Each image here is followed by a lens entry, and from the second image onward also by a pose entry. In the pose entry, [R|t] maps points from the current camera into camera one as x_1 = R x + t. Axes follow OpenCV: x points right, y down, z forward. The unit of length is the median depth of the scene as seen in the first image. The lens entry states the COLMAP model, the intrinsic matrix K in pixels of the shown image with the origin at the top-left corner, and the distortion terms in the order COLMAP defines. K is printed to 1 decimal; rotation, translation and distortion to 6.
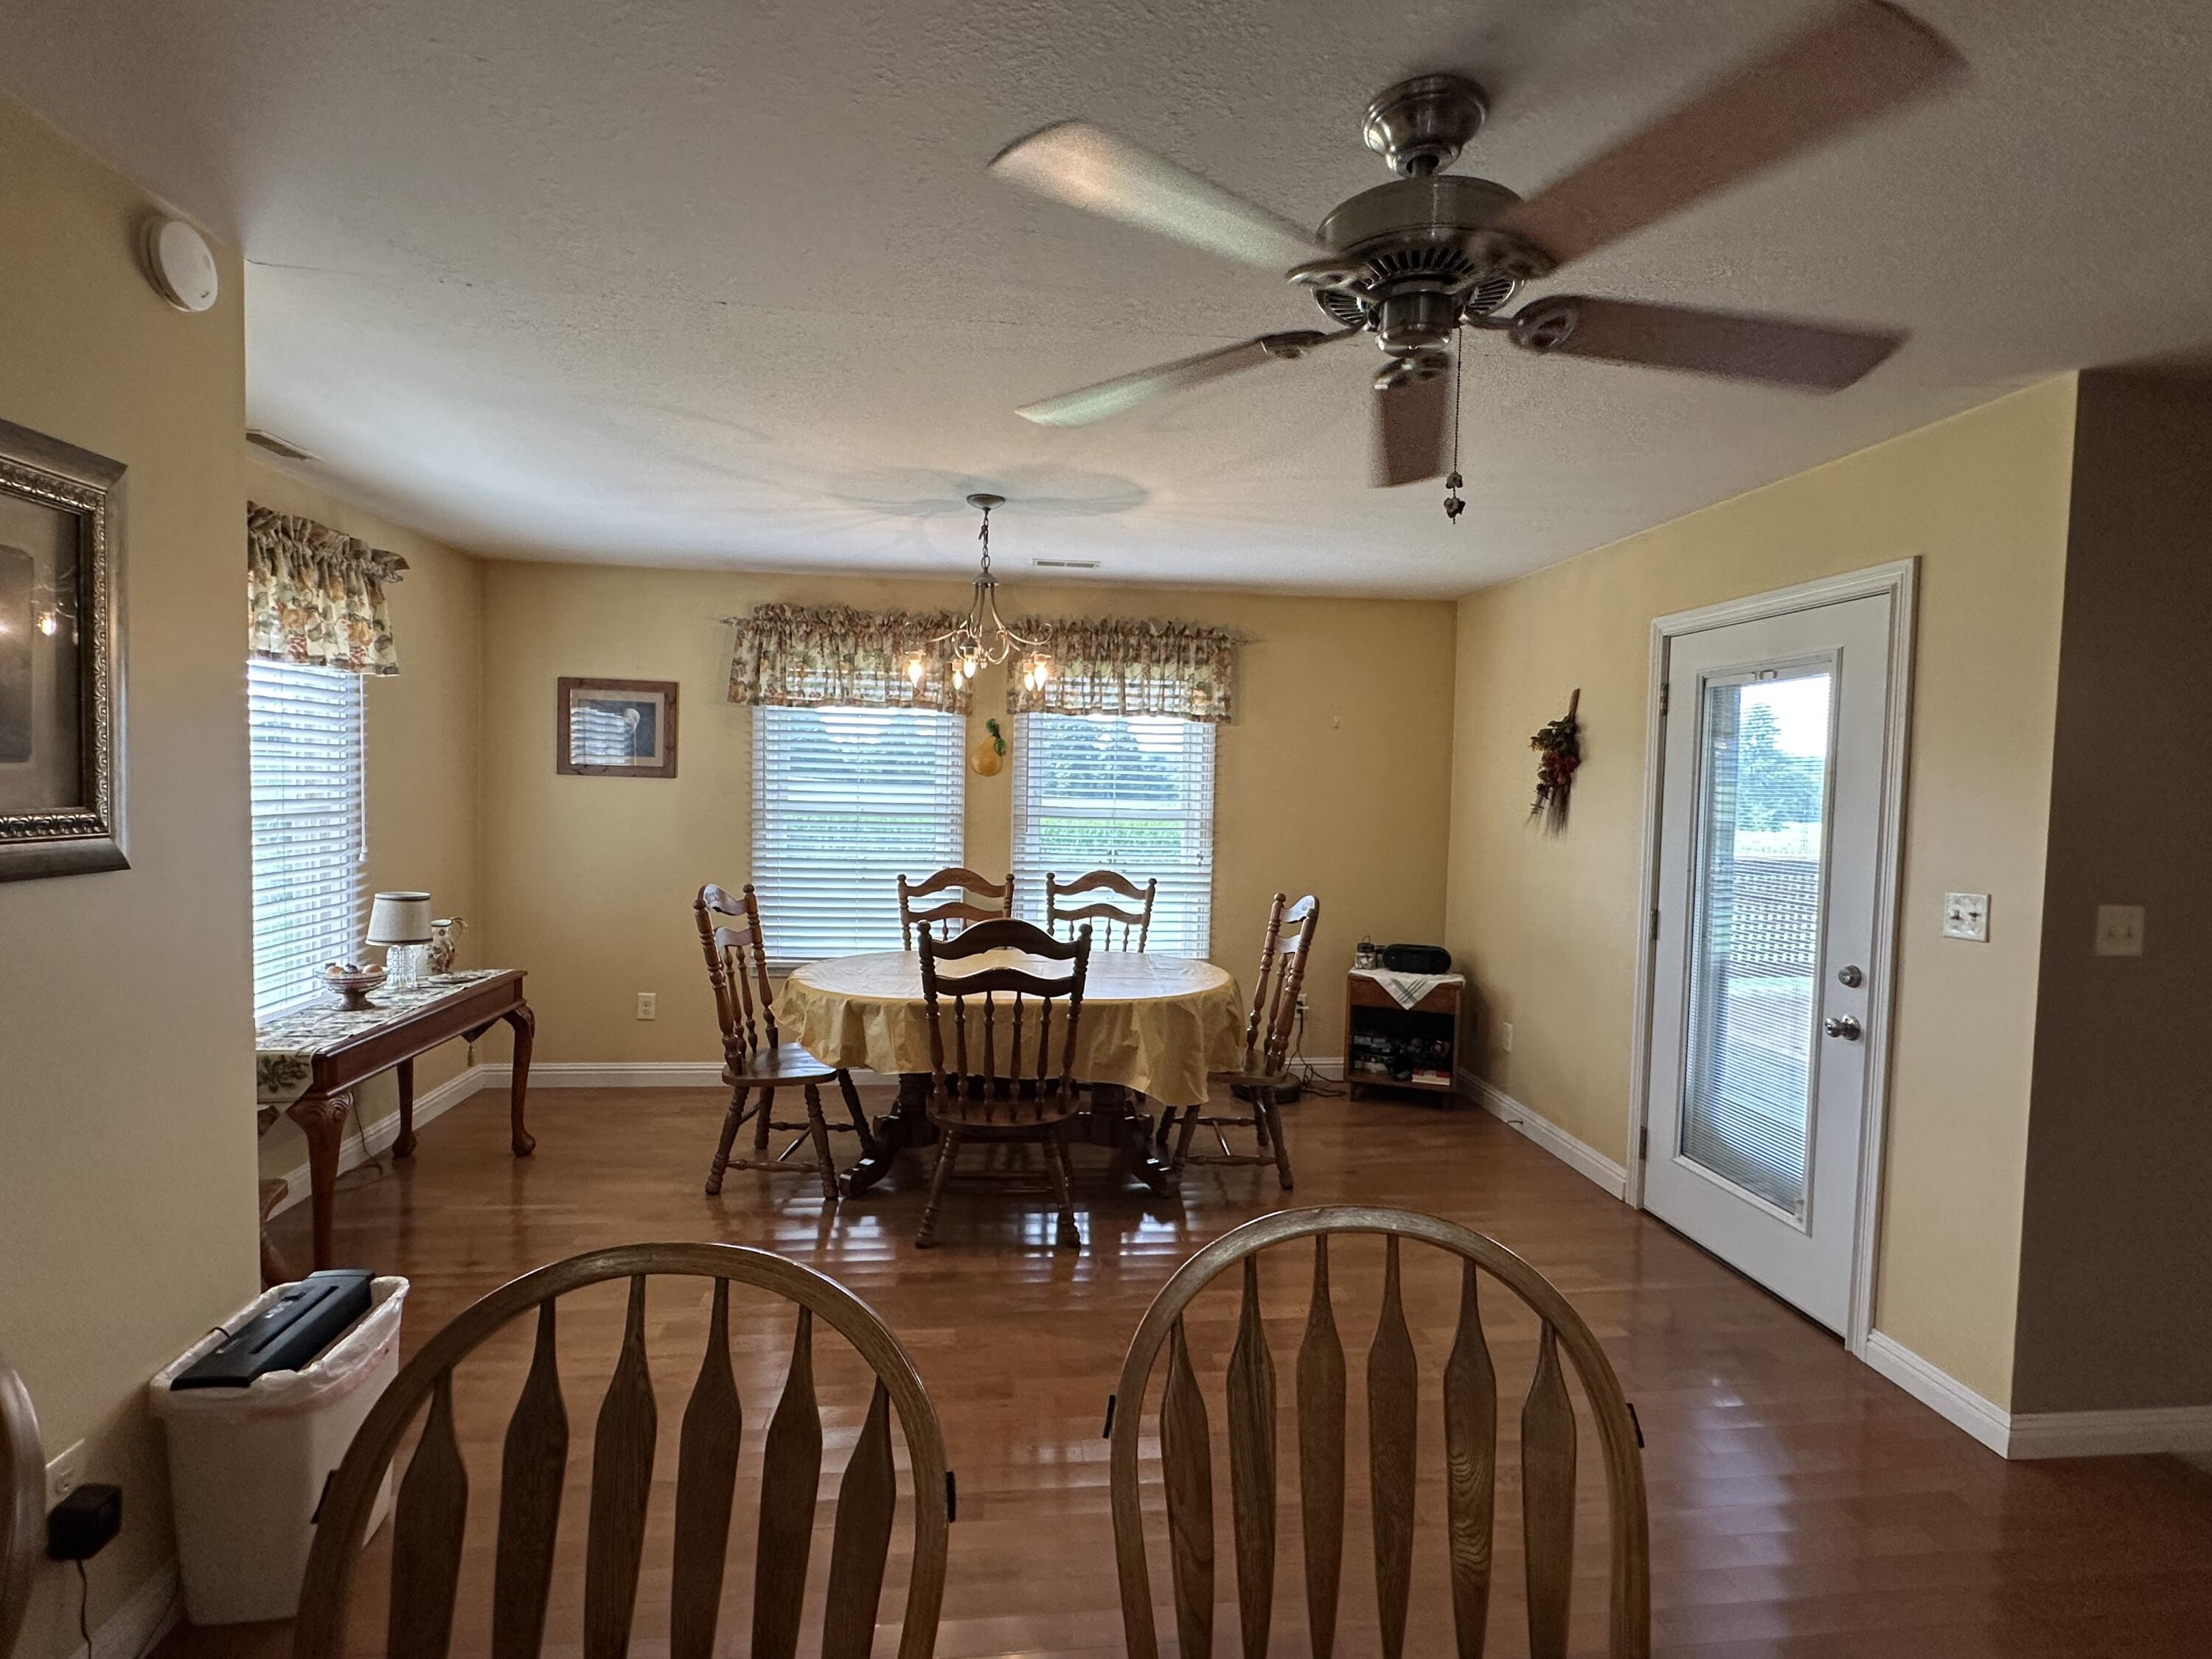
lens RADIAL K [[1057.1, 0, 1106.0], [0, 1057.1, 829.5], [0, 0, 1]] dist [0.000465, -0.000069]
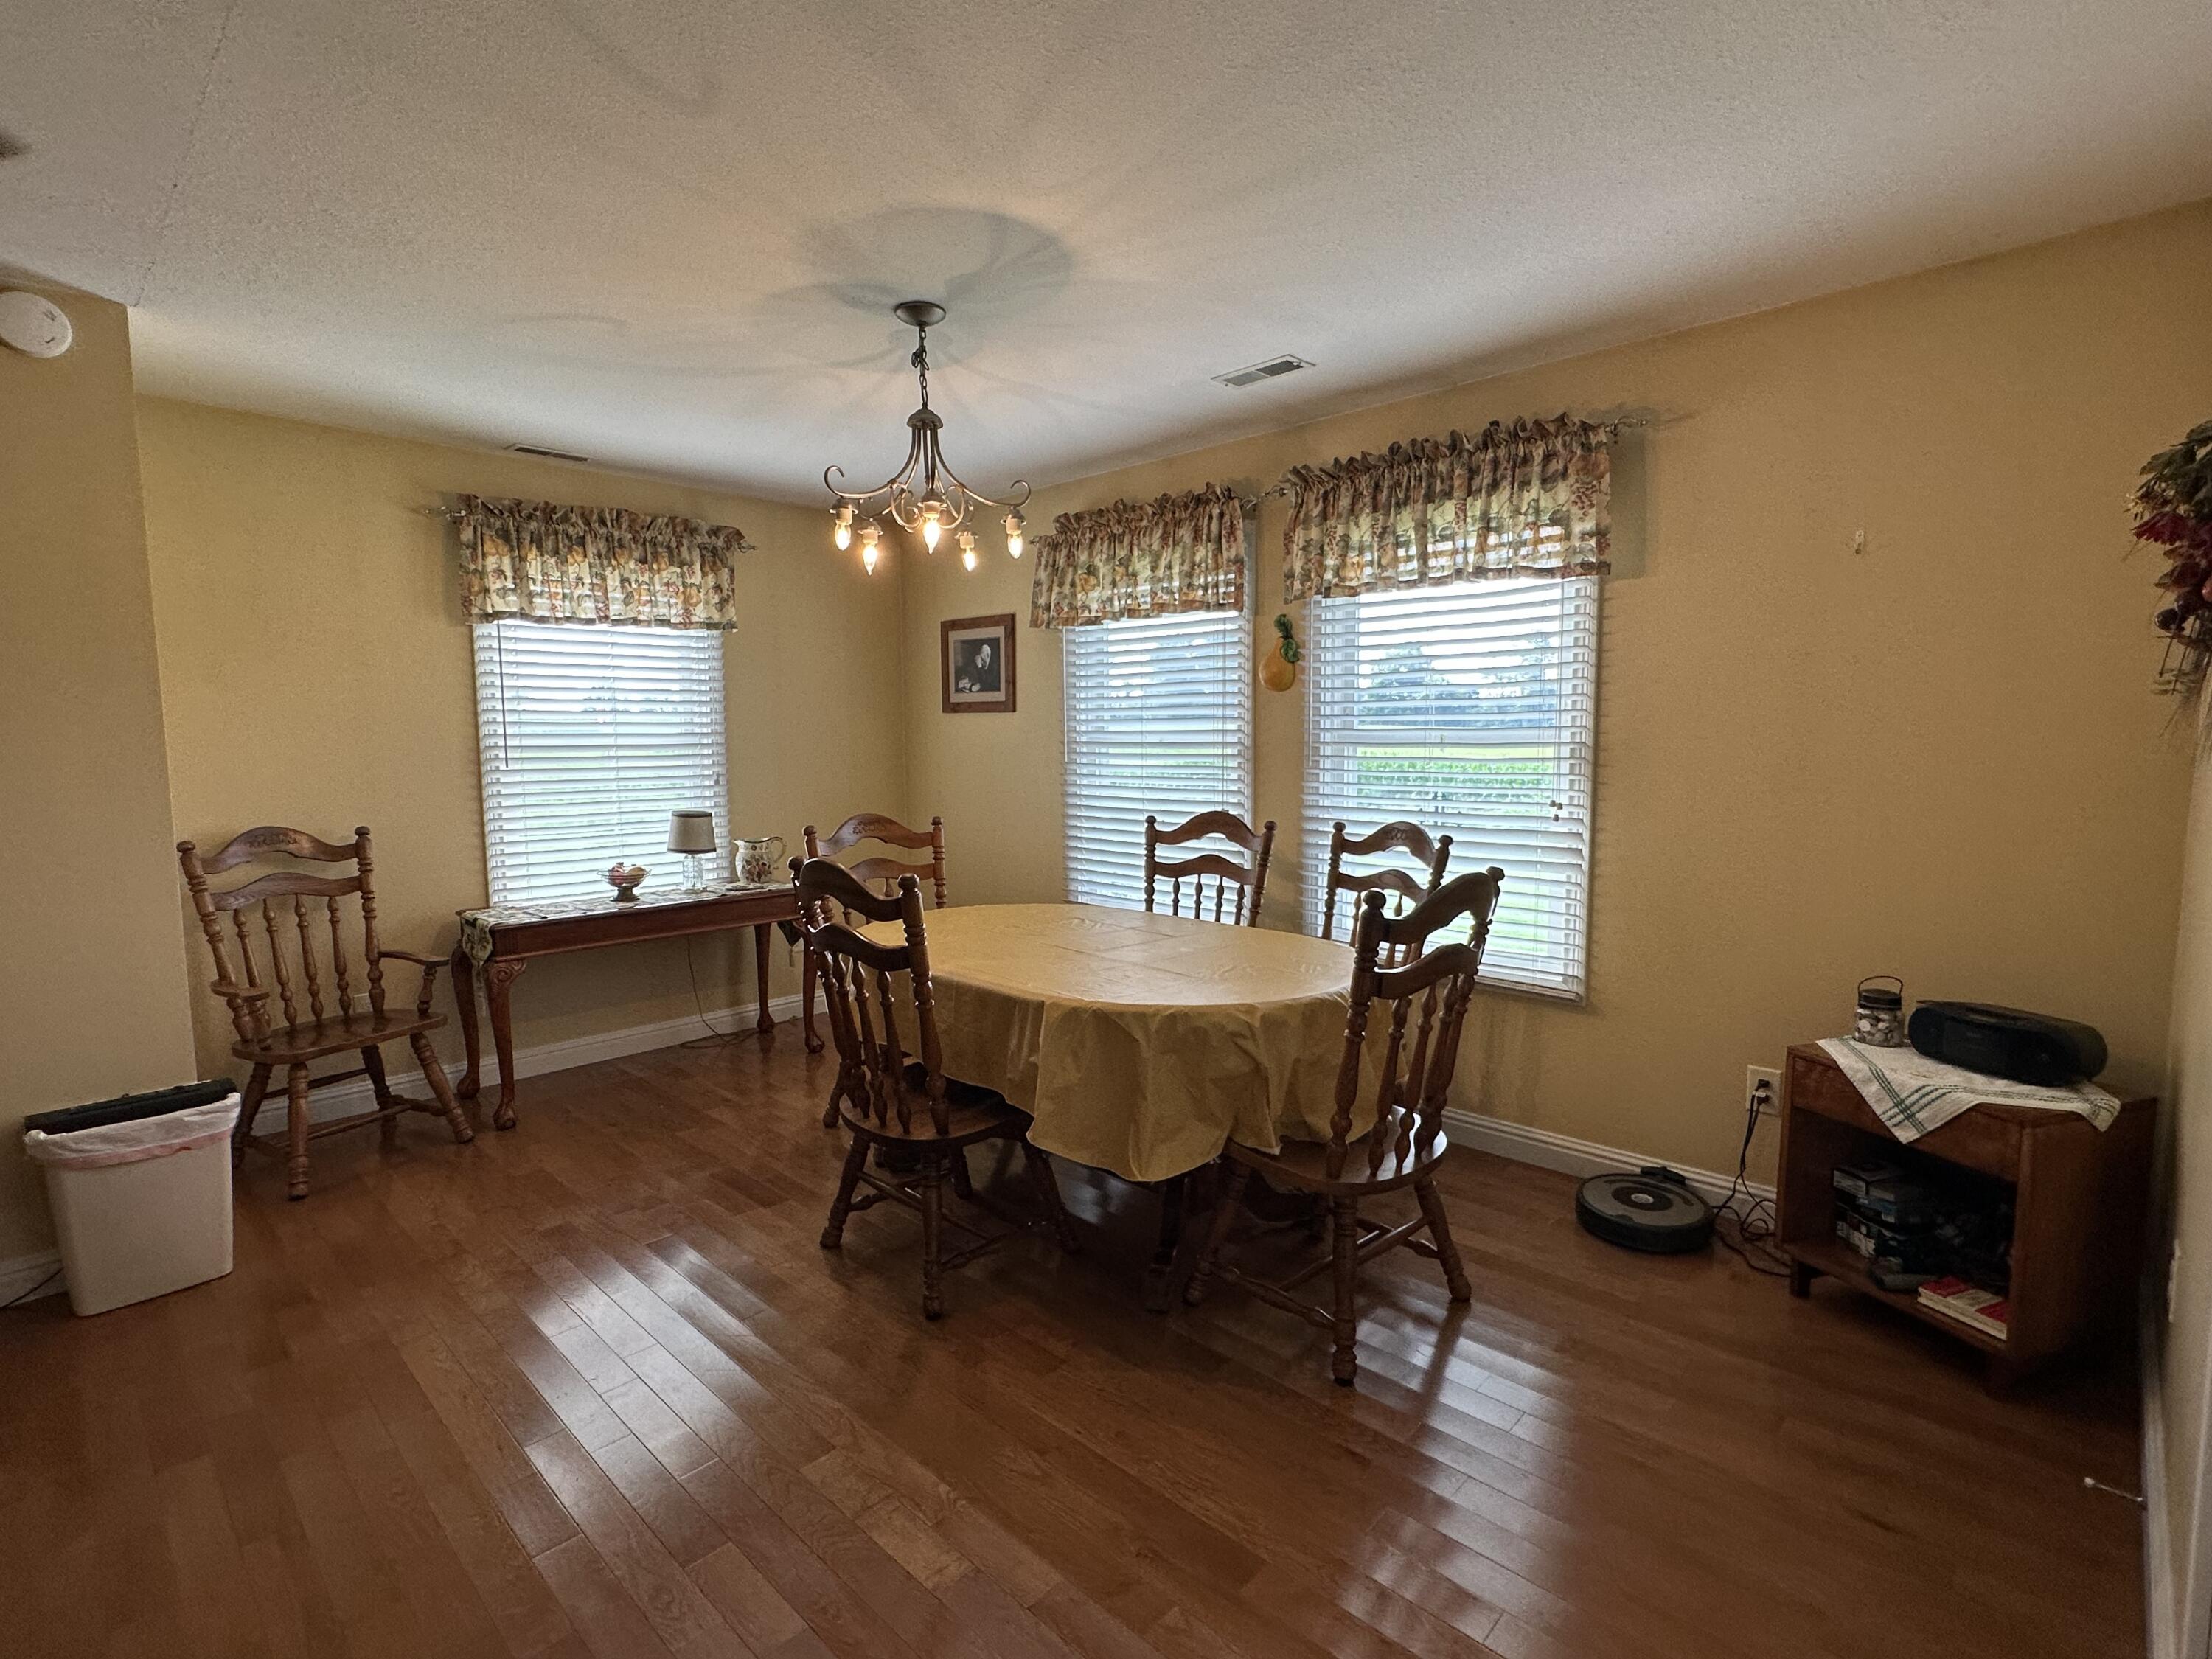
lens RADIAL K [[1057.1, 0, 1106.0], [0, 1057.1, 829.5], [0, 0, 1]] dist [0.000465, -0.000069]
pose [[0.638213, 0.039967, -0.768821, 0.410498], [-0.013423, 0.999077, 0.040794, 0.019589], [0.769742, -0.015716, 0.638161, 0.439006]]
